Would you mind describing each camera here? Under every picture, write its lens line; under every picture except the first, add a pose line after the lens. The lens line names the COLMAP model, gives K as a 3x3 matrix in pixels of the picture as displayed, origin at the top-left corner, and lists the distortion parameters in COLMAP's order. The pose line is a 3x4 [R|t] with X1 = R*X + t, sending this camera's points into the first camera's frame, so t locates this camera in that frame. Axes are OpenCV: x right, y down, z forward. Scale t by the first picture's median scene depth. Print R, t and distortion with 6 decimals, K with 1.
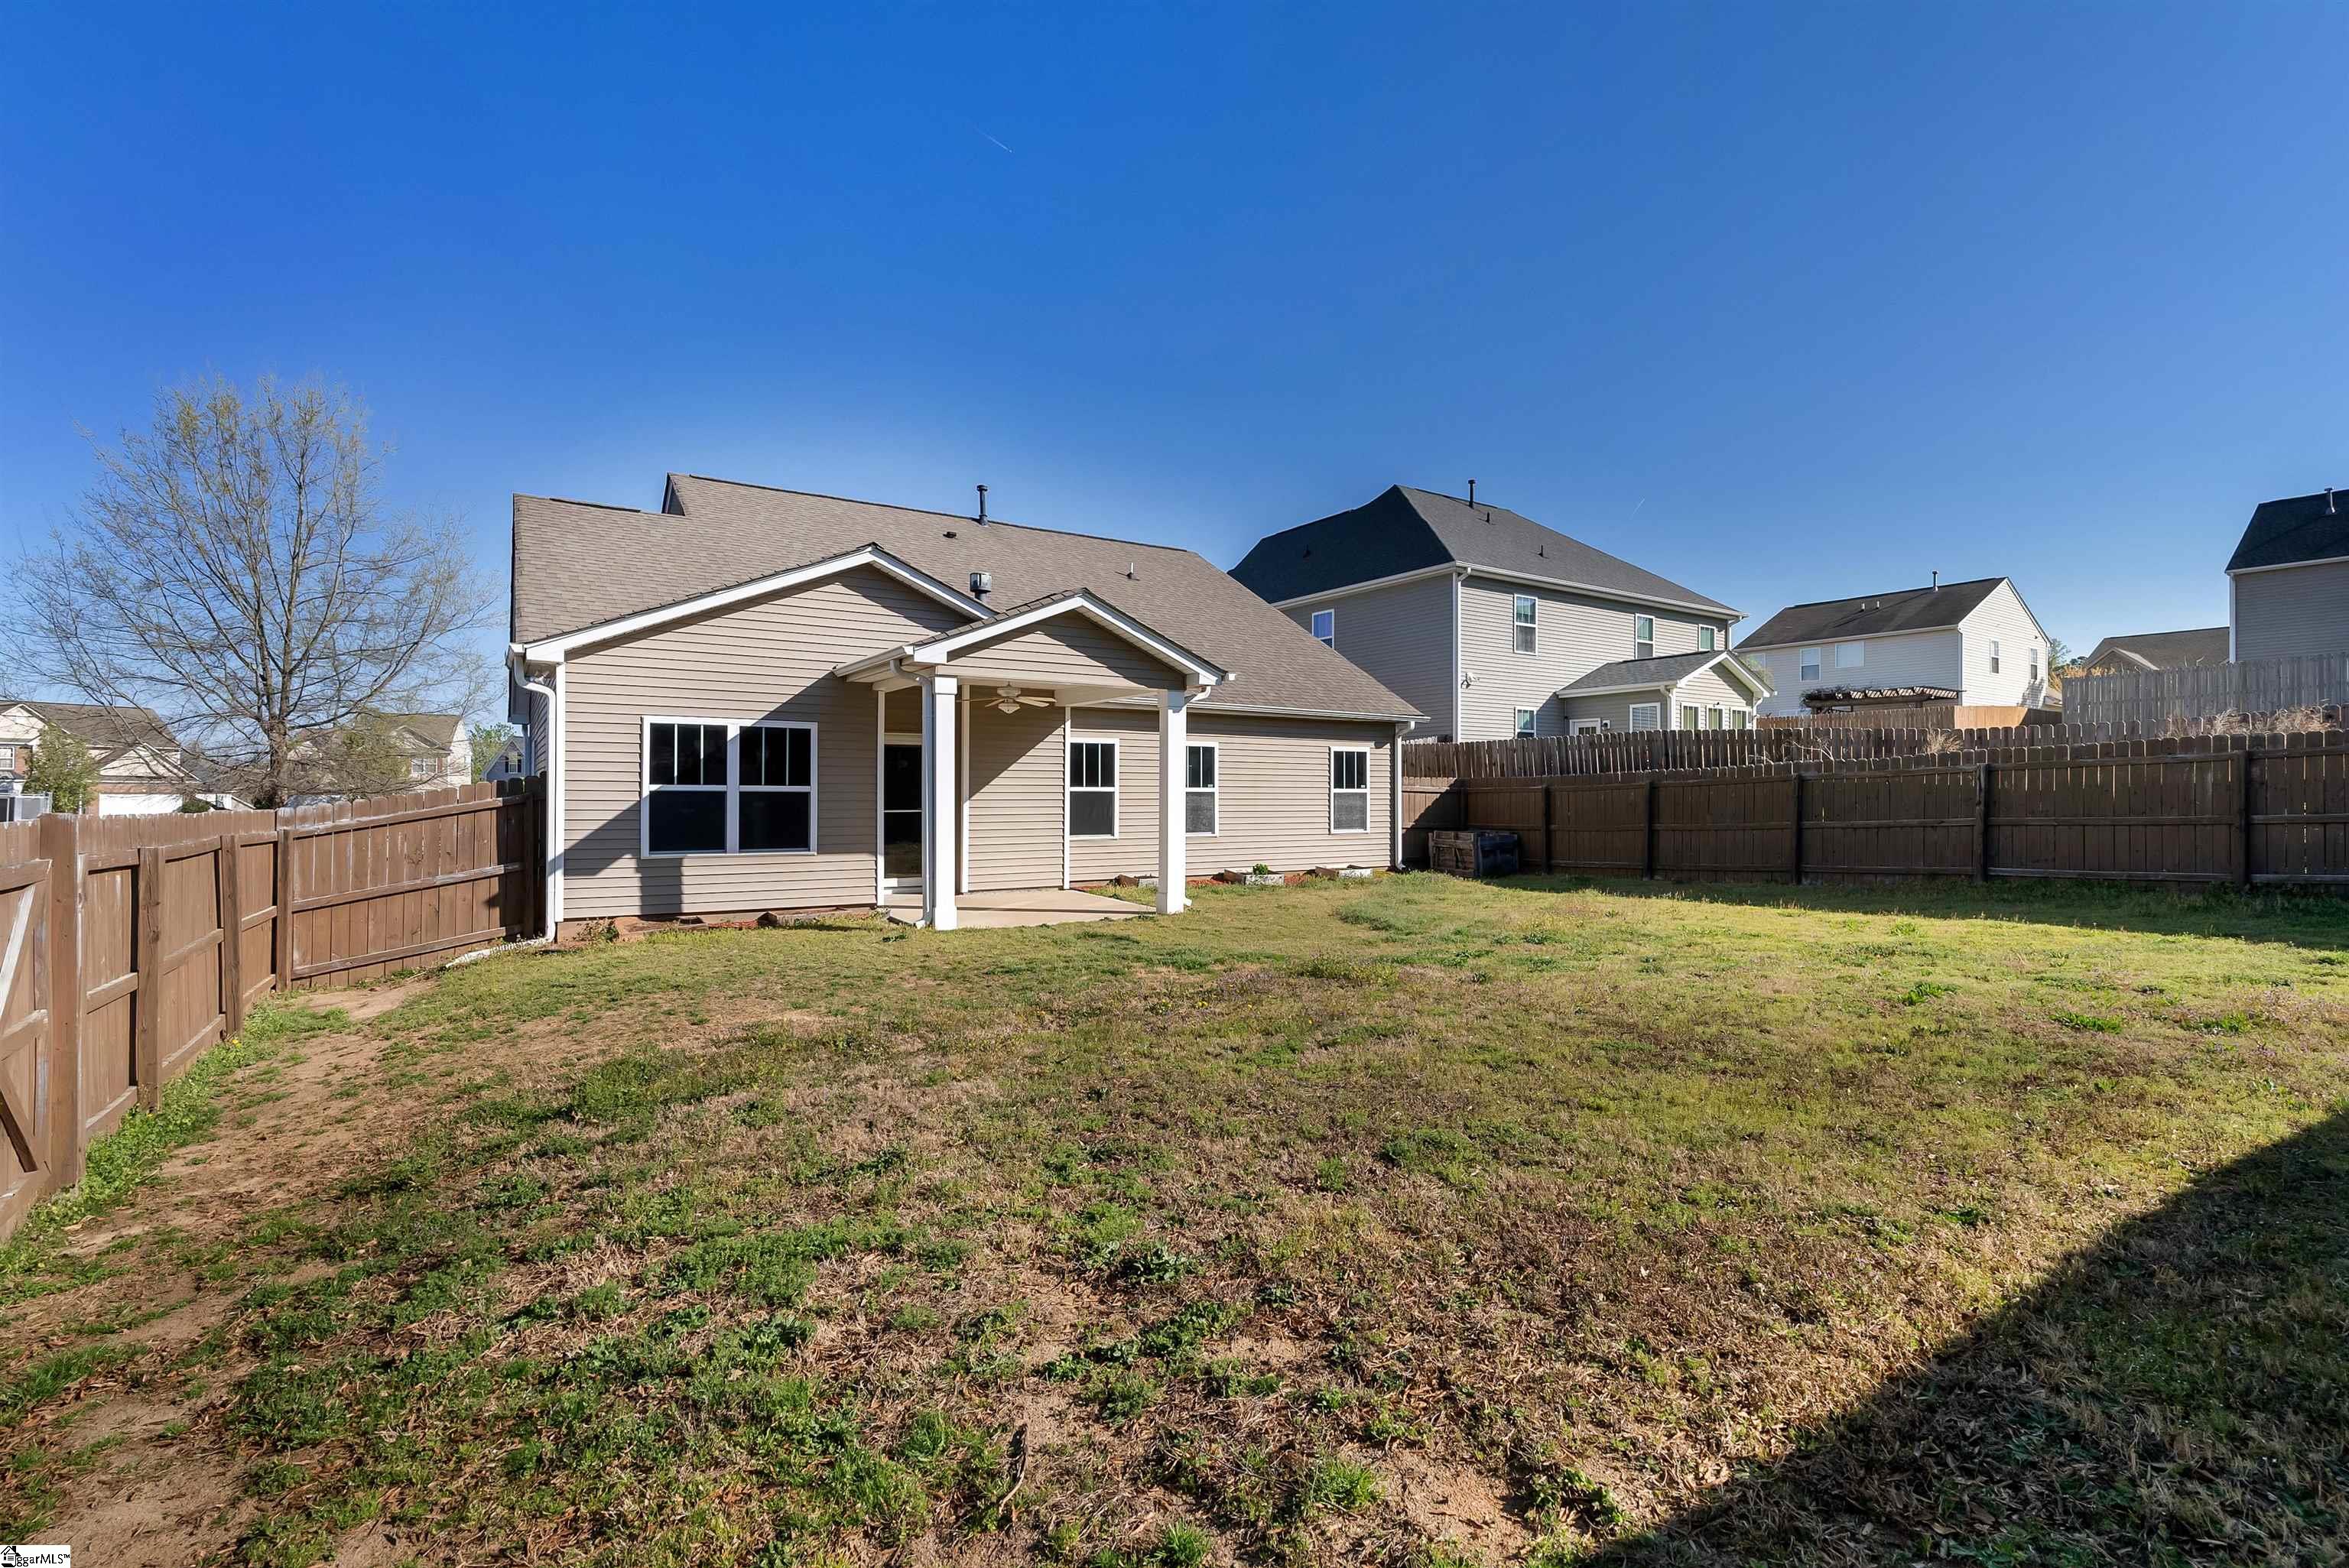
lens RADIAL K [[1058.9, 0, 1176.4], [0, 1058.9, 796.5], [0, 0, 1]] dist [-0.008391, 0.002495]
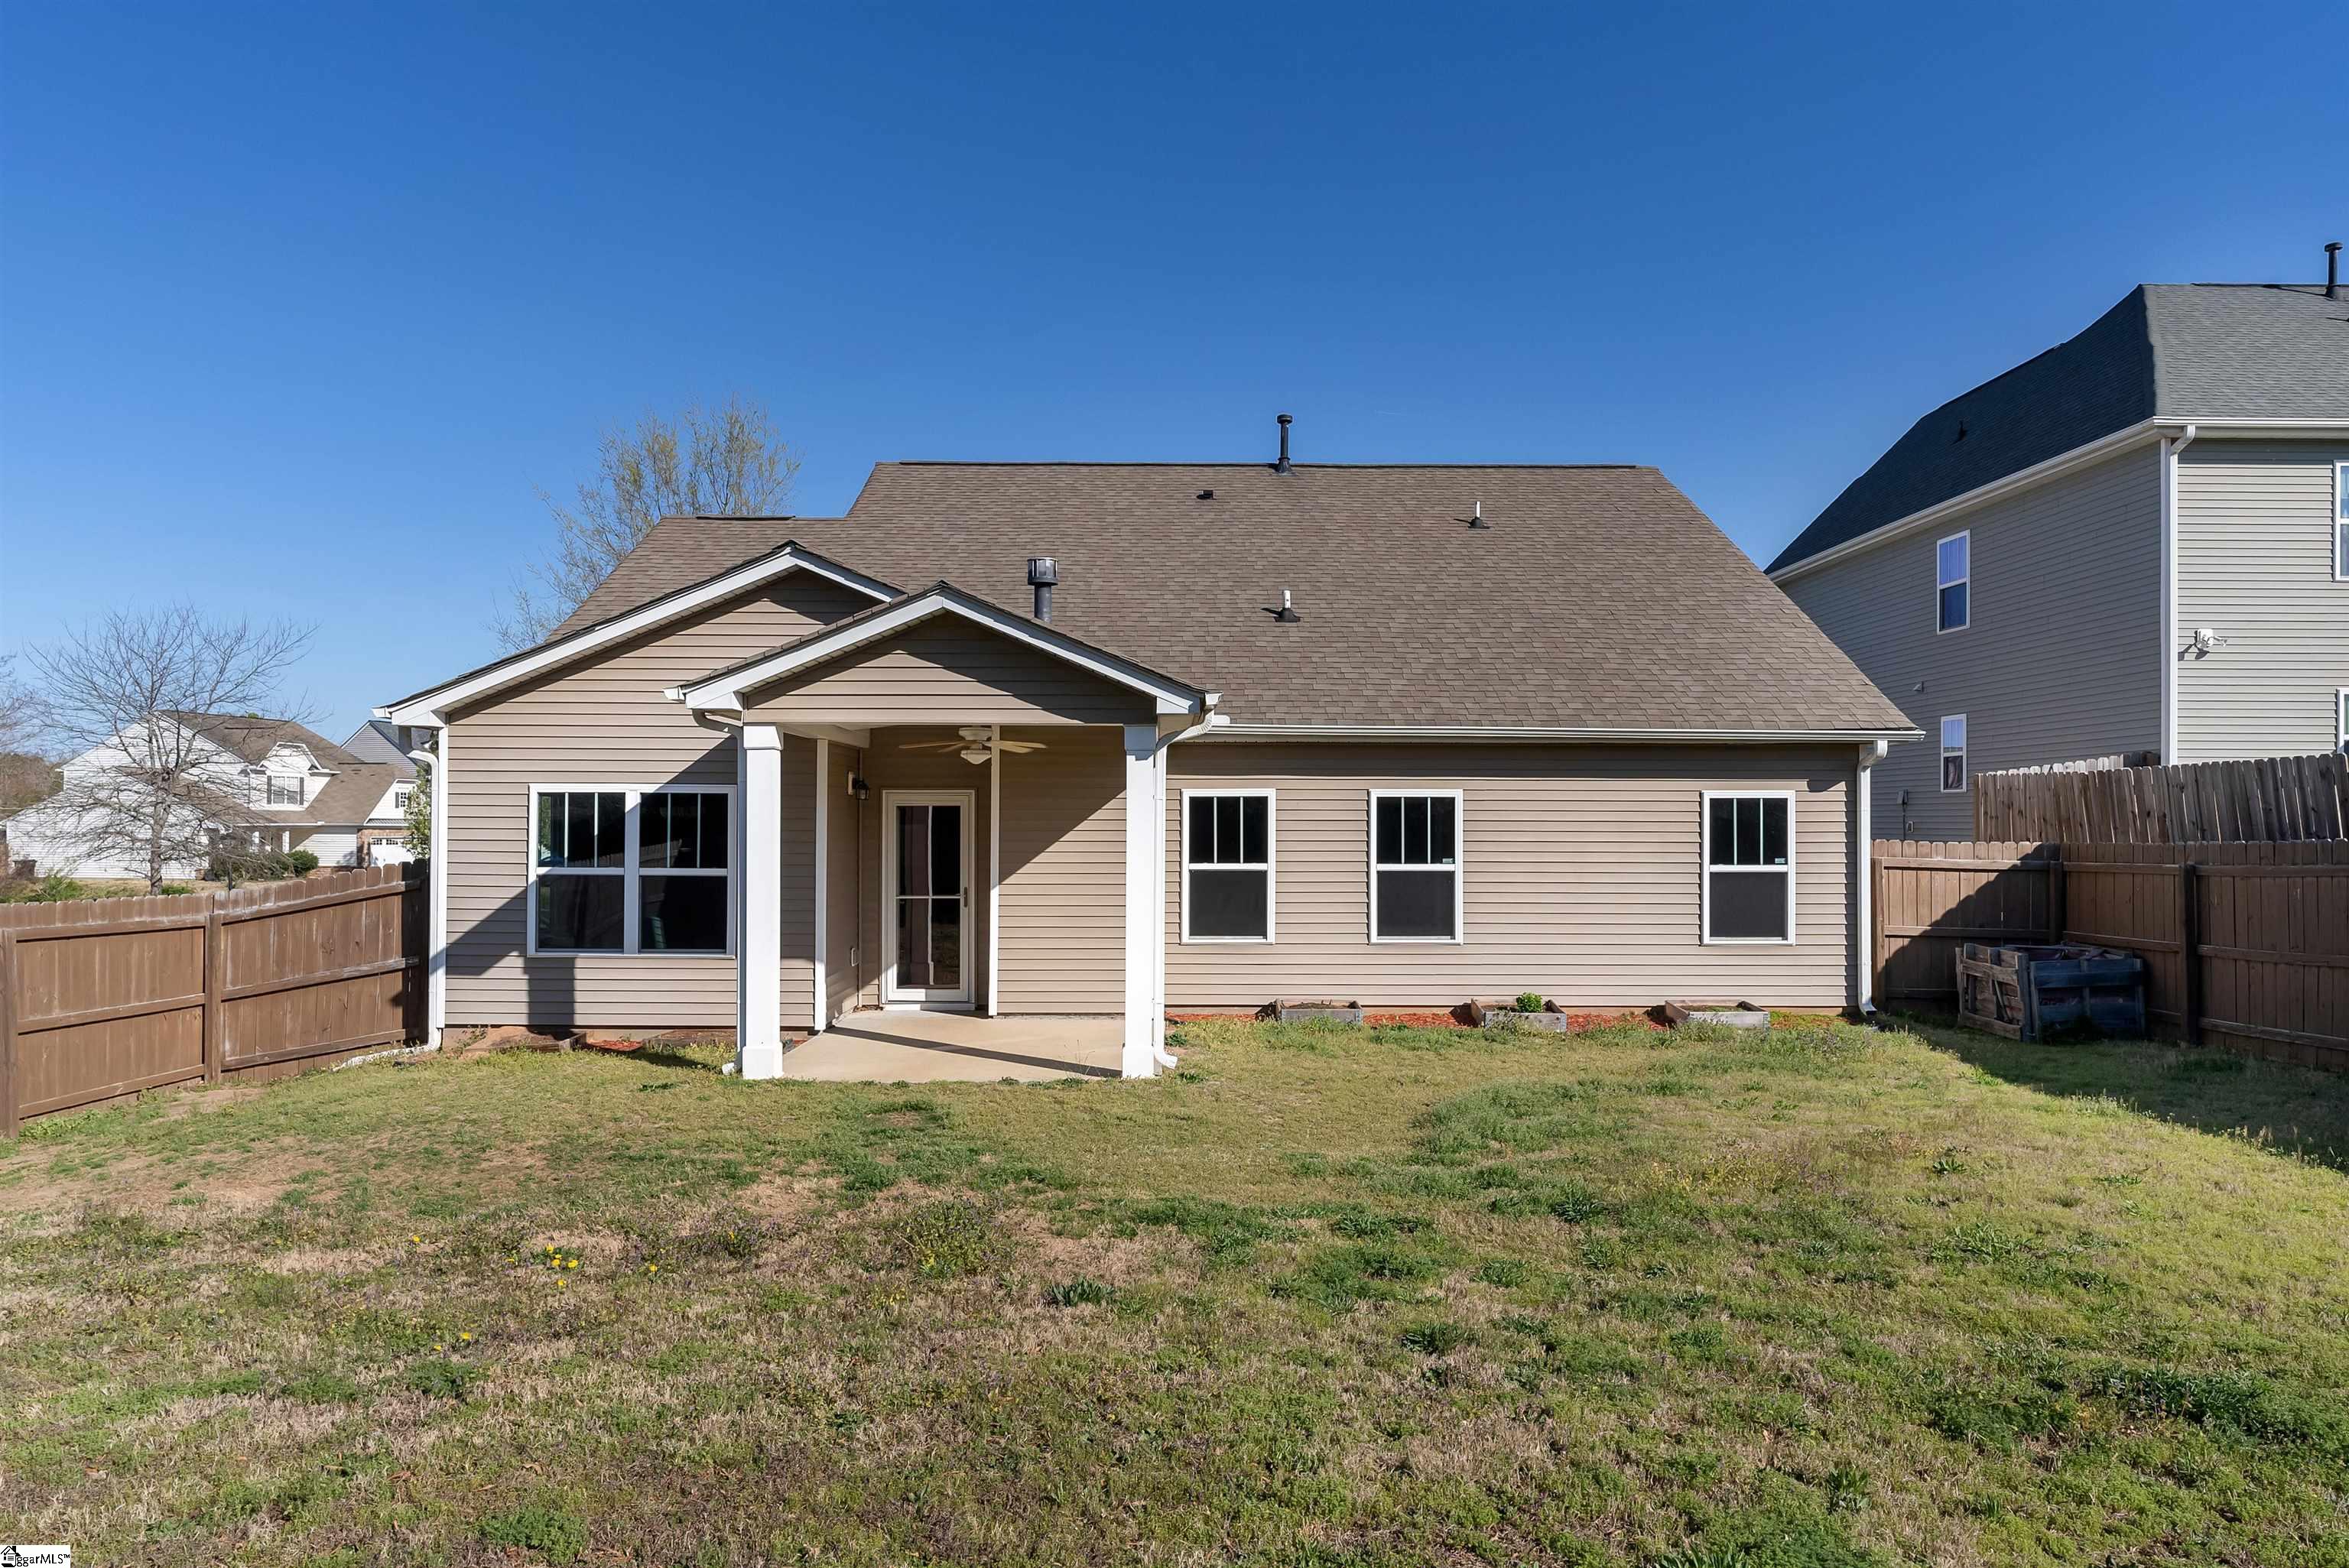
lens RADIAL K [[1451.1, 0, 1150.9], [0, 1451.1, 829.7], [0, 0, 1]] dist [-0.002828, 0.001285]
pose [[0.843839, 0.000987, -0.536596, 0.492440], [-0.002232, 0.999996, -0.001670, -0.038317], [0.536592, 0.002607, 0.843838, 0.292324]]
